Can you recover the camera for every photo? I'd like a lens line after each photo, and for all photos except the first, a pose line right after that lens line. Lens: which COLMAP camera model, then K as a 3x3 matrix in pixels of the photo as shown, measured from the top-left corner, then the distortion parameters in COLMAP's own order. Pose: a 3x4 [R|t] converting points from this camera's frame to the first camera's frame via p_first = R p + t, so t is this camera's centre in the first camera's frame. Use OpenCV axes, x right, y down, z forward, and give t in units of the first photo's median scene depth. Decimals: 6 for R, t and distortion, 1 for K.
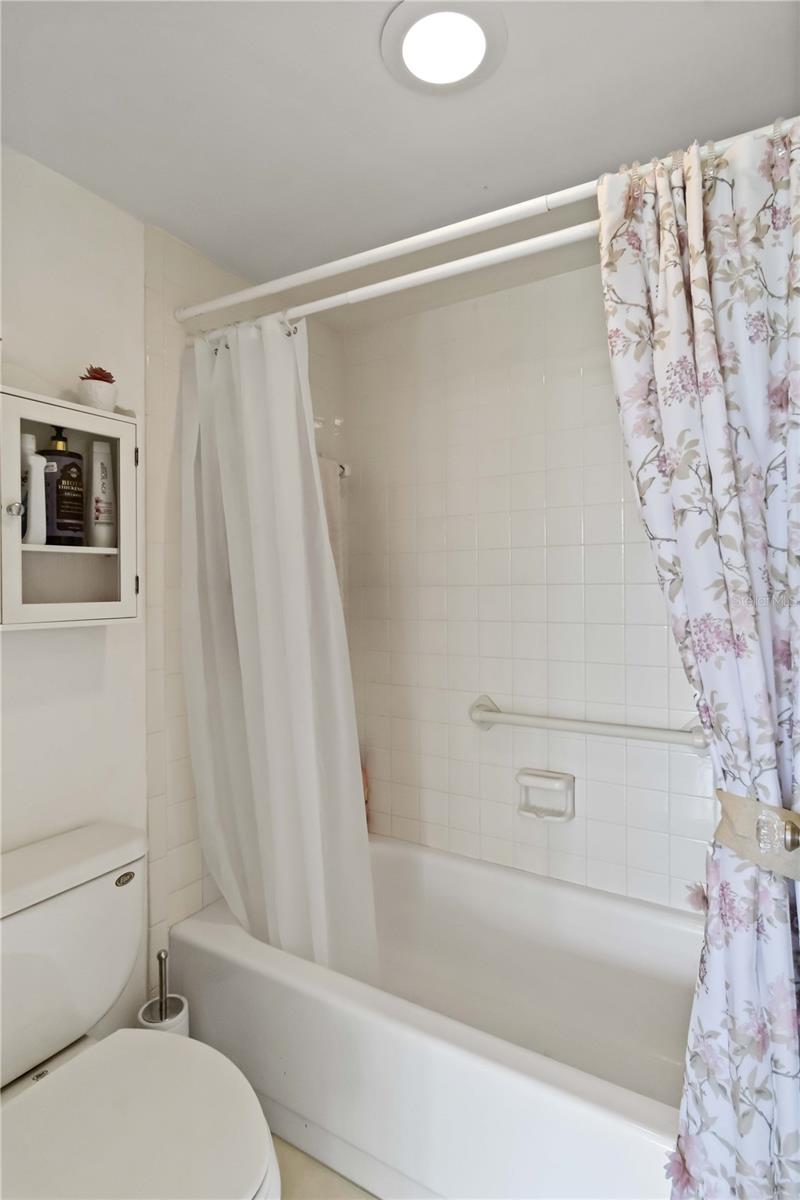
lens RADIAL K [[592.7, 0, 439.1], [0, 592.7, 600.0], [0, 0, 1]] dist [0.001189, -0.002291]
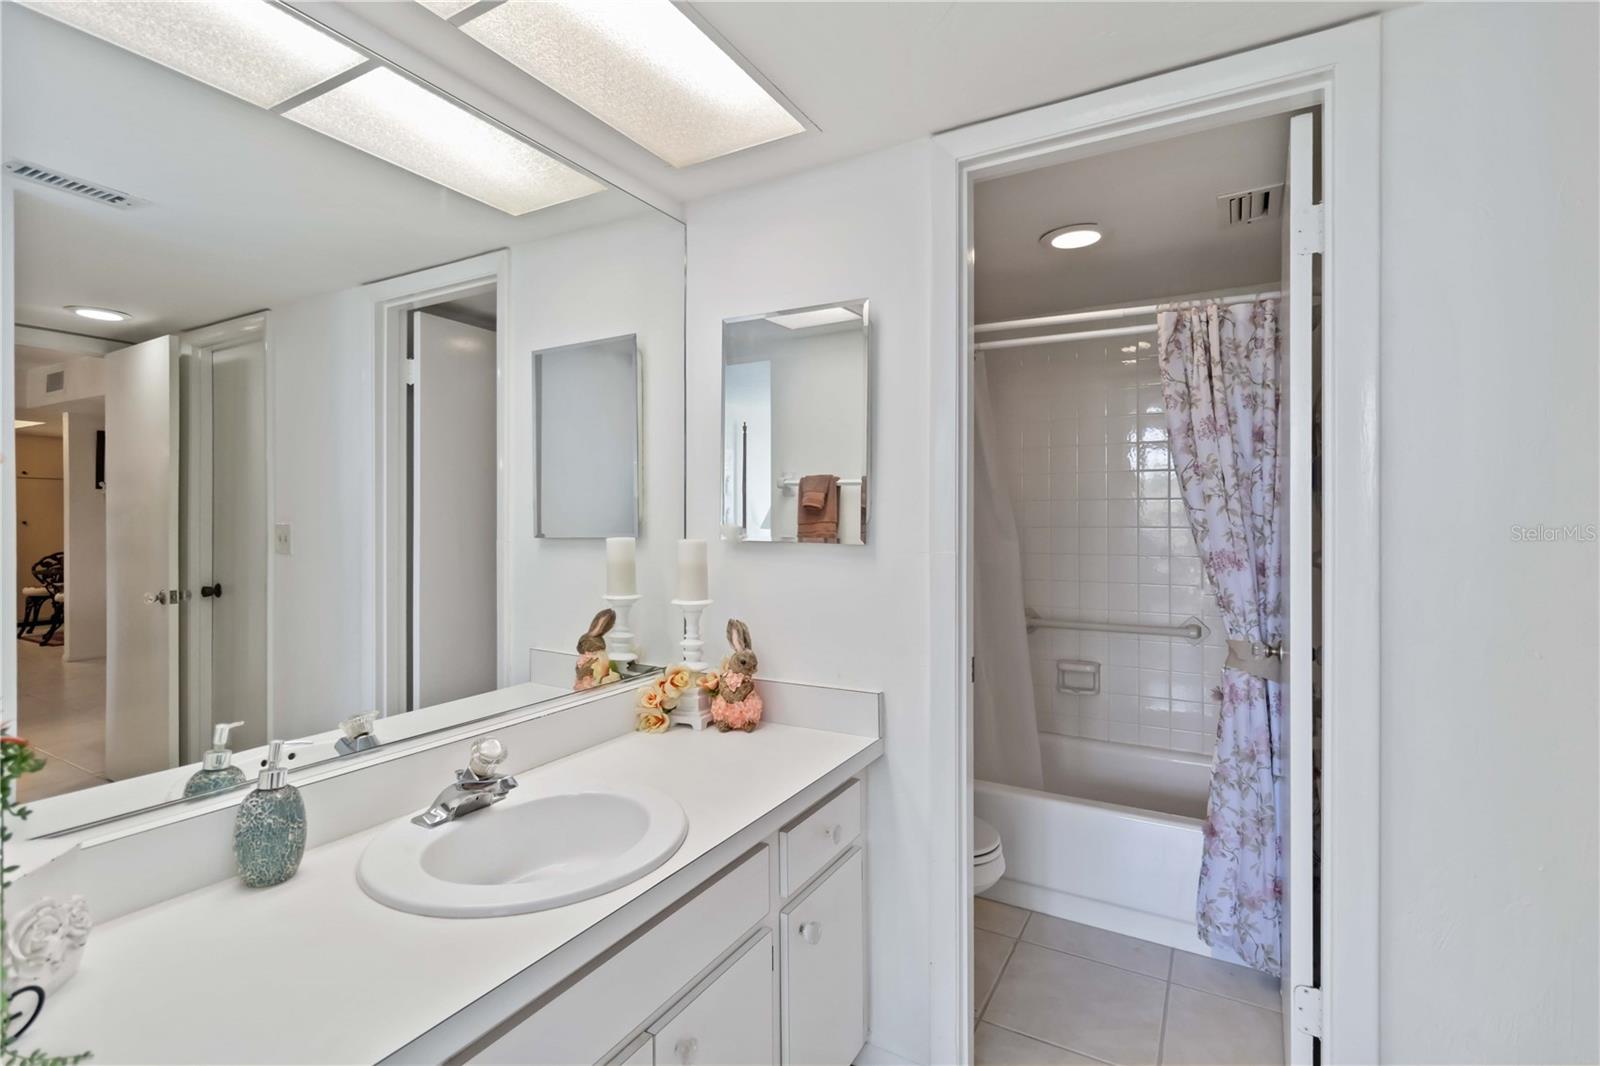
lens RADIAL K [[744.0, 0, 799.0], [0, 744.0, 520.2], [0, 0, 1]] dist [-0.000119, 0.000513]
pose [[0.999856, 0.000650, 0.016982, -0.970070], [-0.000635, 0.999999, -0.000910, -0.066784], [-0.016983, 0.000899, 0.999855, -1.407652]]
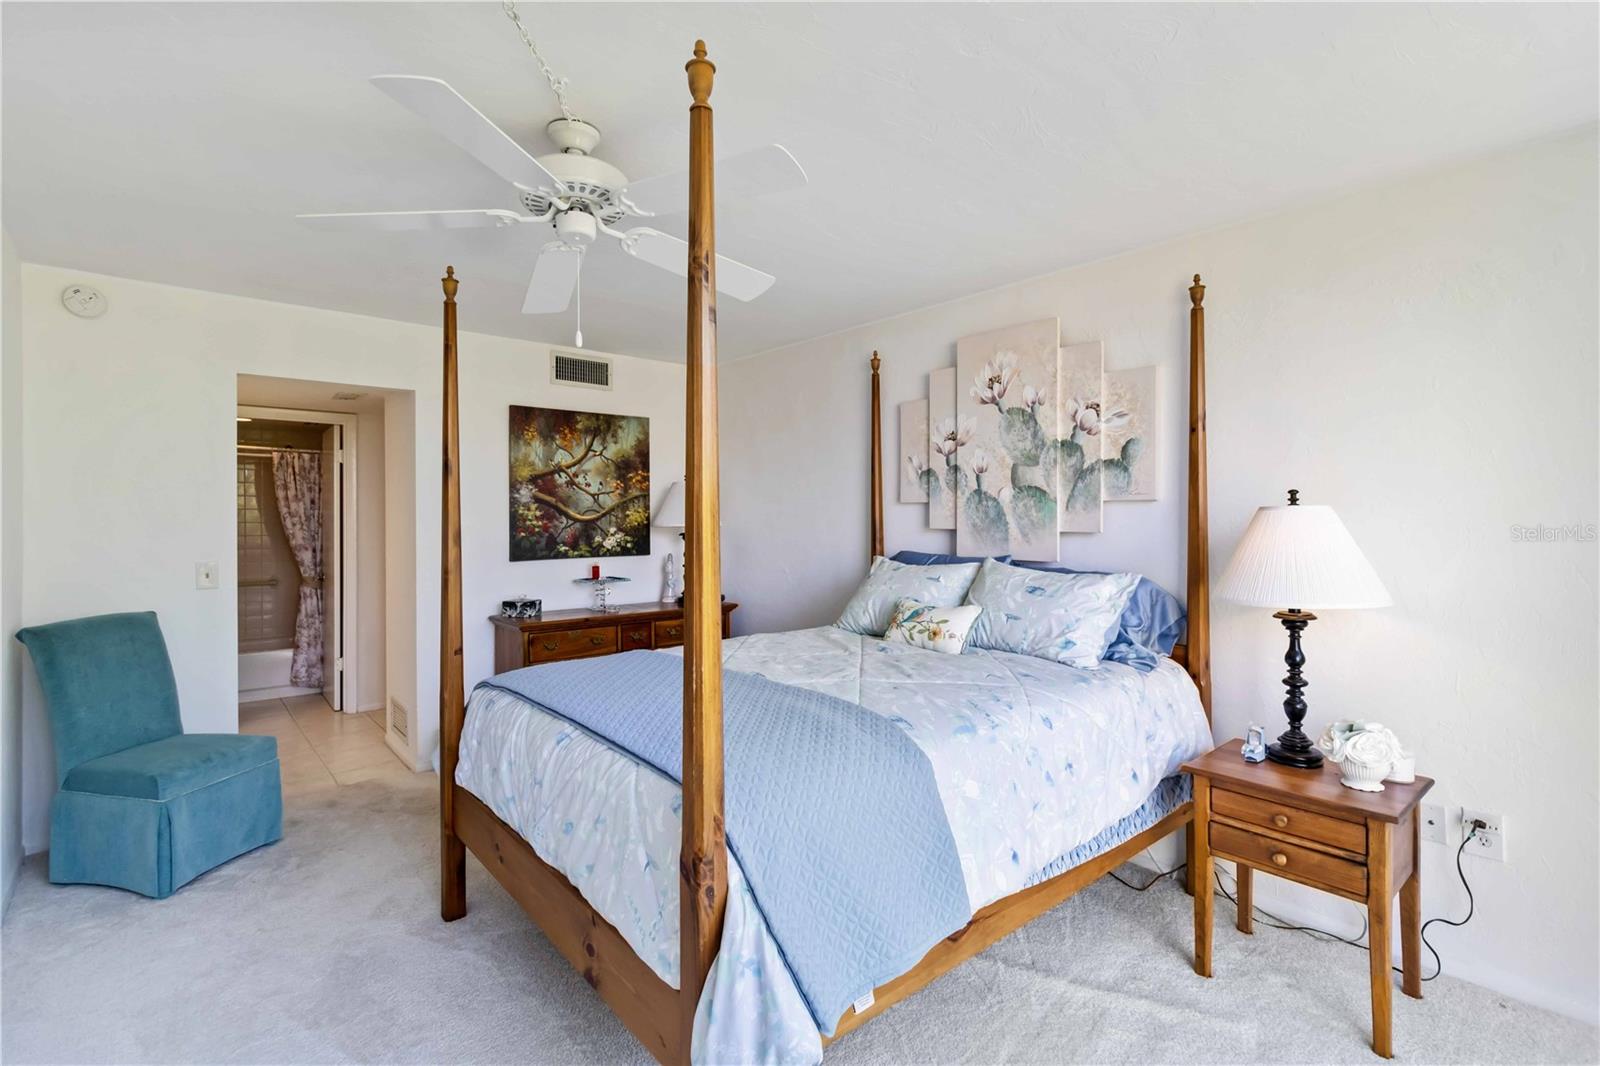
lens RADIAL K [[744.0, 0, 799.0], [0, 744.0, 520.2], [0, 0, 1]] dist [-0.000119, 0.000513]
pose [[0.318033, 0.001355, 0.948079, -4.380997], [-0.000001, 0.999999, -0.001429, -0.173181], [-0.948080, 0.000453, 0.318033, -5.277170]]
